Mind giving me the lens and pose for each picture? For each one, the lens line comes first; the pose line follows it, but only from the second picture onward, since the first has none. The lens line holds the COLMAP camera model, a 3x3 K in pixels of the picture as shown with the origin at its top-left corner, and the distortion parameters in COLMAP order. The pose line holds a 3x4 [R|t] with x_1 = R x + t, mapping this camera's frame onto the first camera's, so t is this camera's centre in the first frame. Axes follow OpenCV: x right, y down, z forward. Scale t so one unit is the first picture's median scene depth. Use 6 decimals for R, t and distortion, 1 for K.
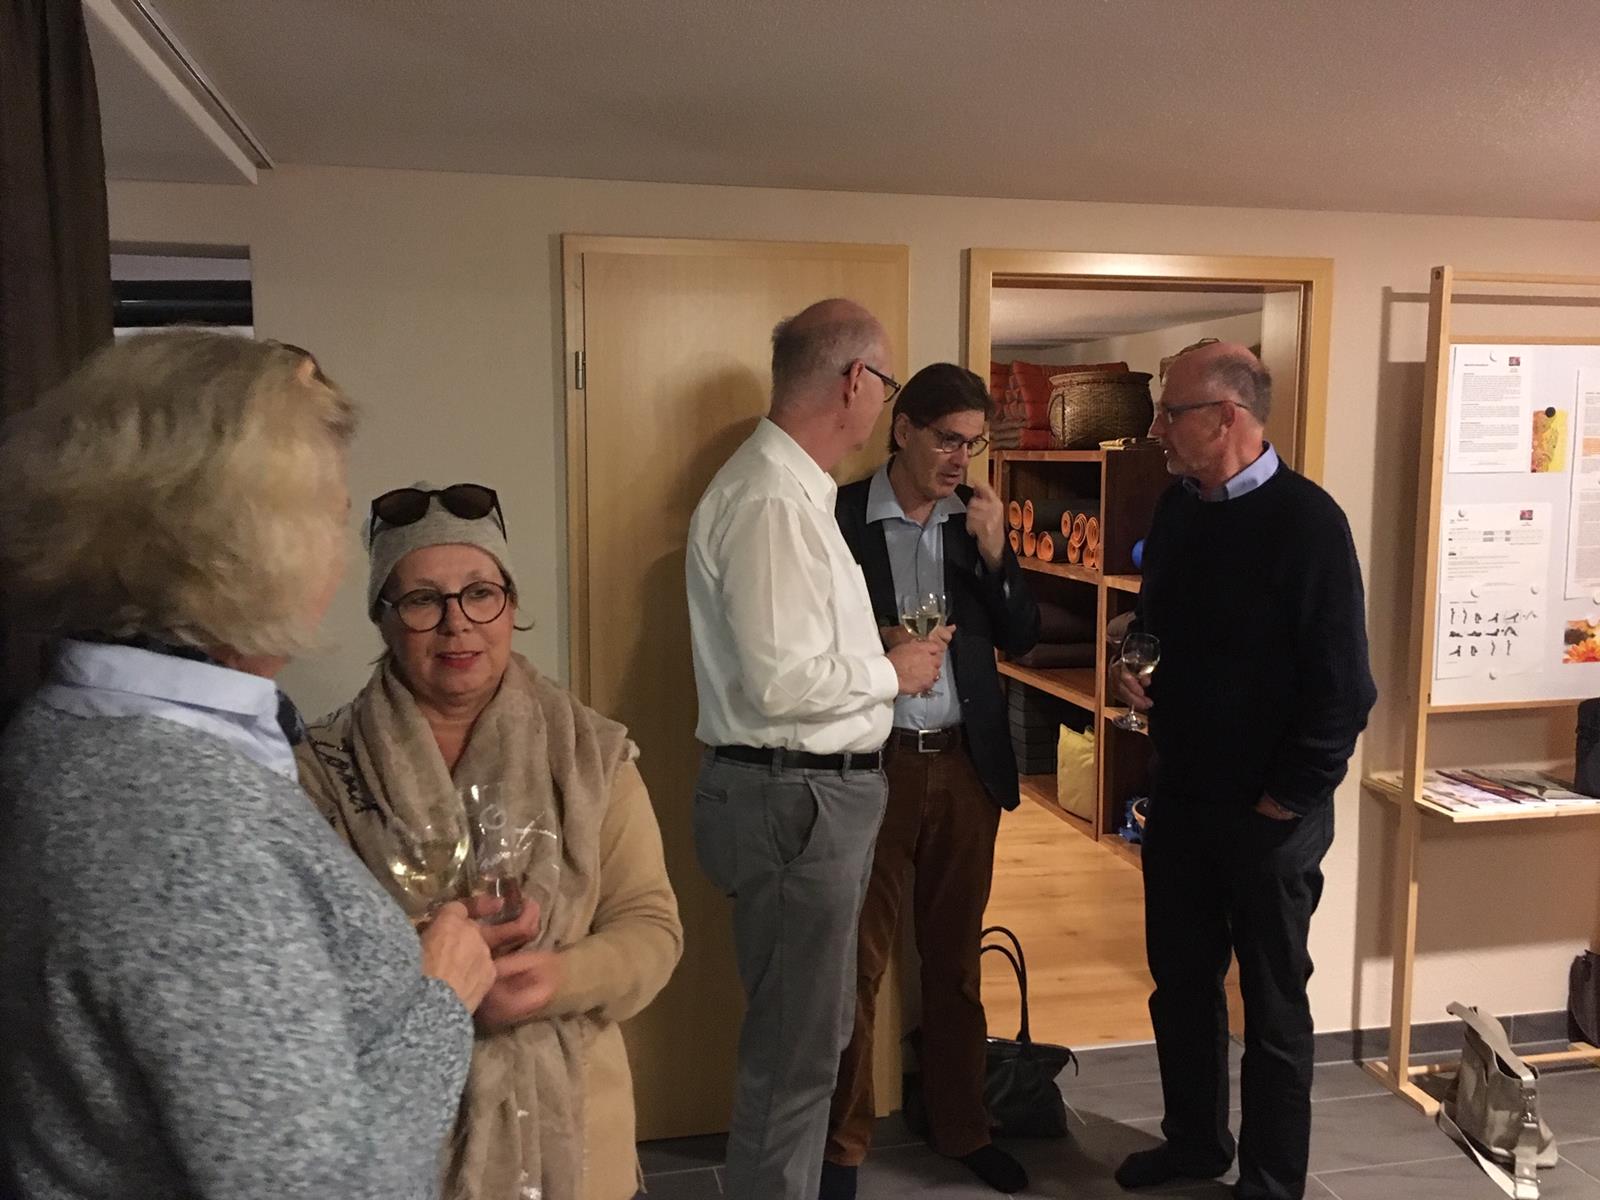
lens RADIAL K [[1382.2, 0, 796.4], [0, 1382.2, 598.3], [0, 0, 1]] dist [0.083341, -0.115300]
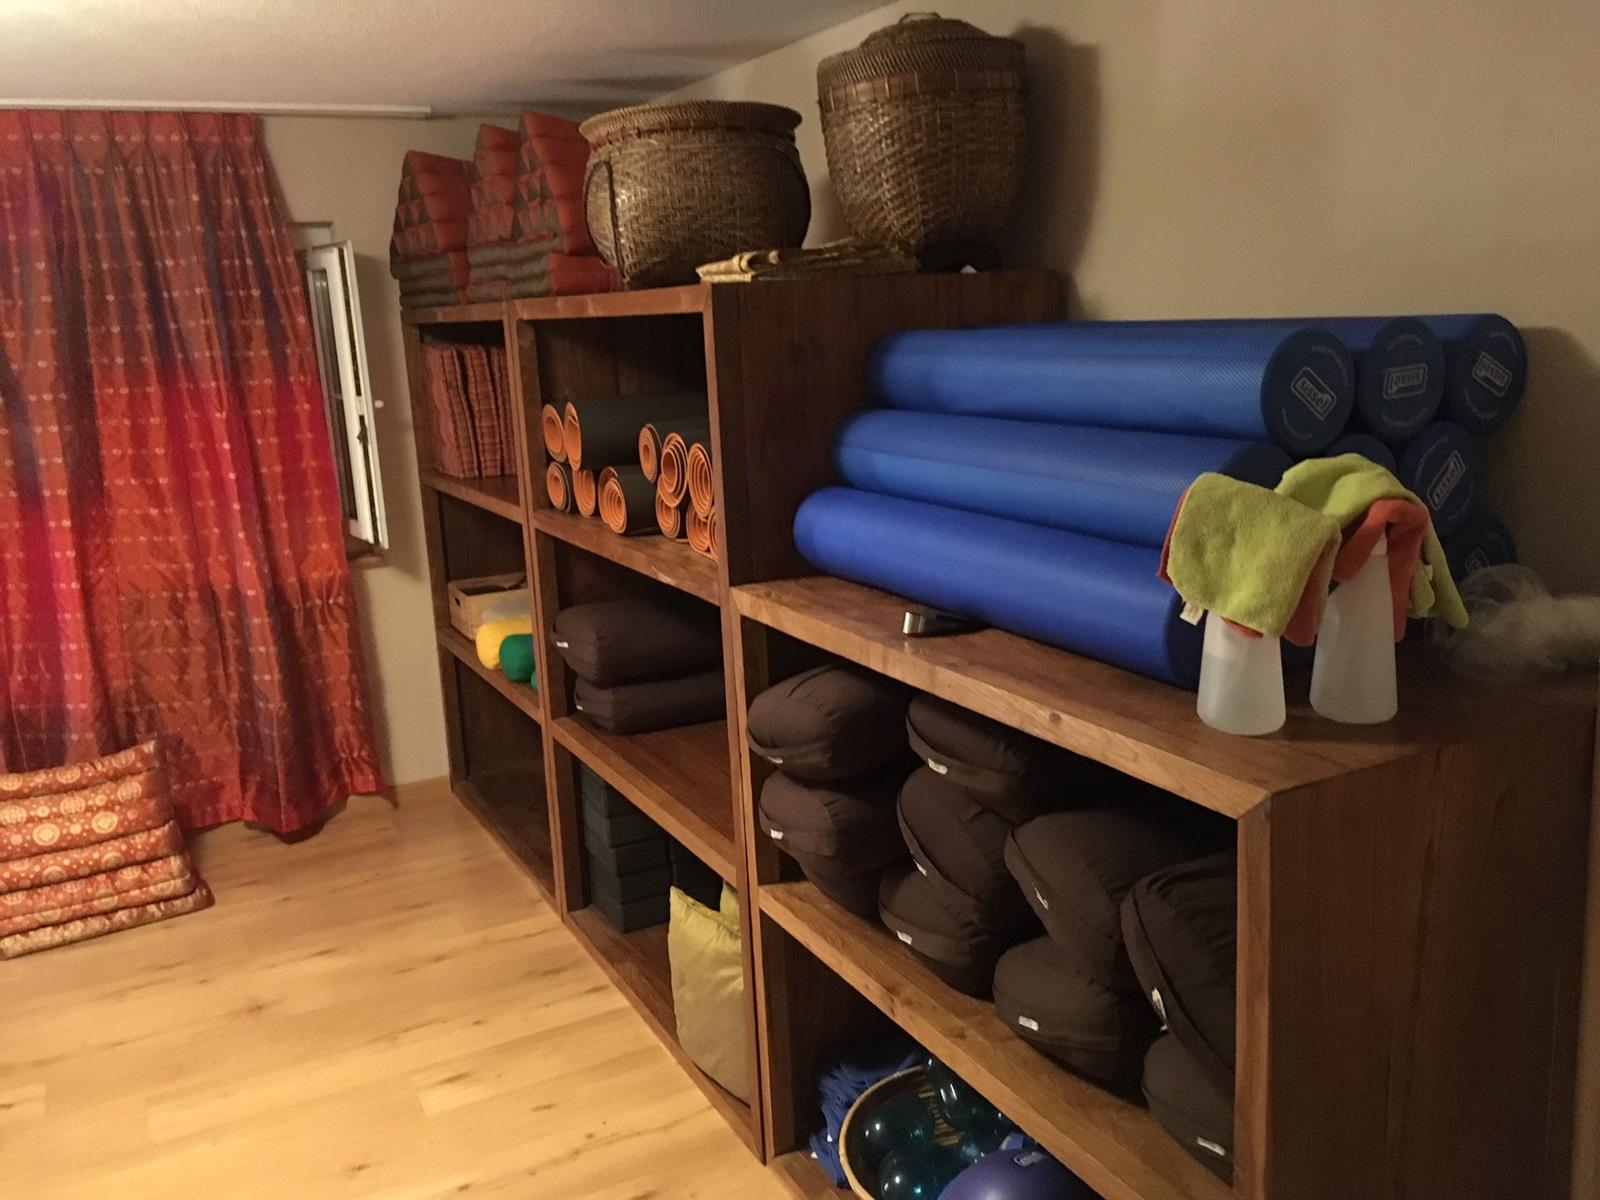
lens RADIAL K [[1382.2, 0, 793.0], [0, 1382.2, 603.7], [0, 0, 1]] dist [0.083341, -0.115300]
pose [[0.967345, -0.102438, 0.231840, 0.132201], [0.078457, 0.990784, 0.110417, -0.052199], [-0.241014, -0.088622, 0.966467, 0.548971]]
